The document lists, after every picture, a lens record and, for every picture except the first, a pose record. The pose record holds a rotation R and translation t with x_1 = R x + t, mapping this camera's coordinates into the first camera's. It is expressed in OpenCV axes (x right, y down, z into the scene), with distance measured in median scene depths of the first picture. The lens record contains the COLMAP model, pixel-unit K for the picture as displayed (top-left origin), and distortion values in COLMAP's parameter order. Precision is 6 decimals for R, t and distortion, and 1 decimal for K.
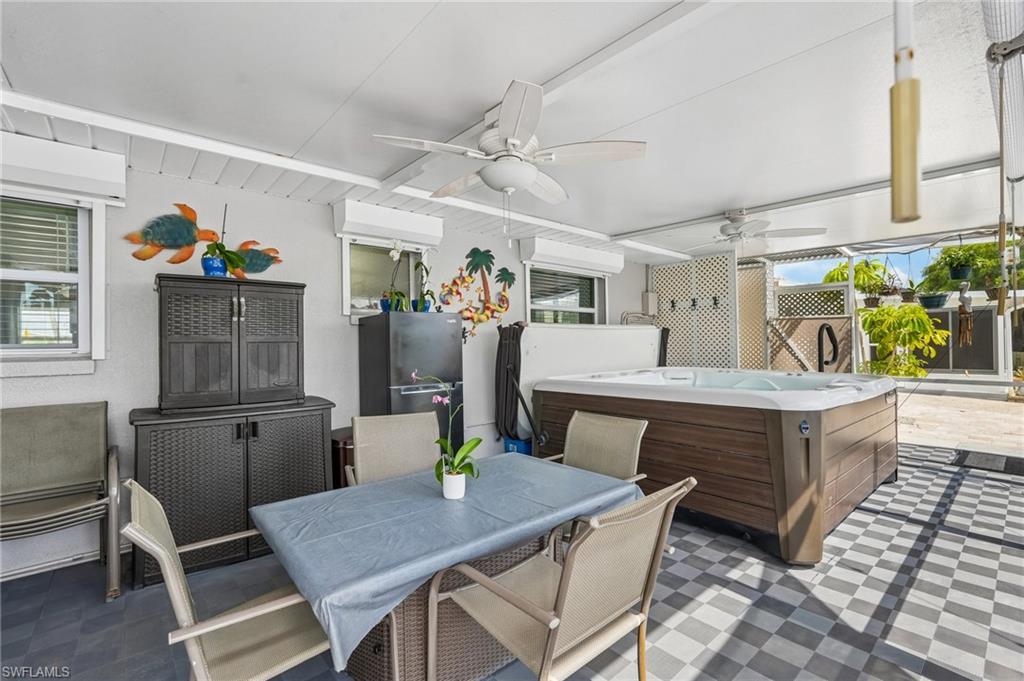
lens RADIAL K [[448.2, 0, 515.1], [0, 448.2, 342.6], [0, 0, 1]] dist [-0.011929, 0.005899]
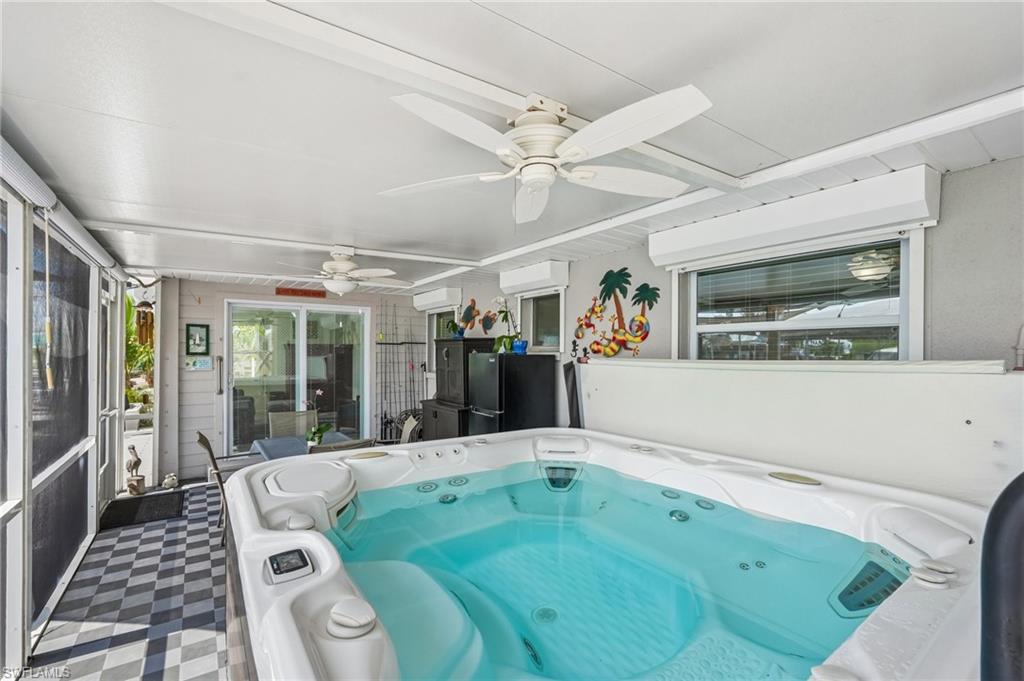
lens RADIAL K [[448.2, 0, 519.1], [0, 448.2, 347.5], [0, 0, 1]] dist [-0.011929, 0.005899]
pose [[-0.084118, 0.001909, -0.996454, 0.801523], [0.003908, 0.999991, 0.001585, -0.063456], [0.996448, -0.003761, -0.084125, 0.898037]]
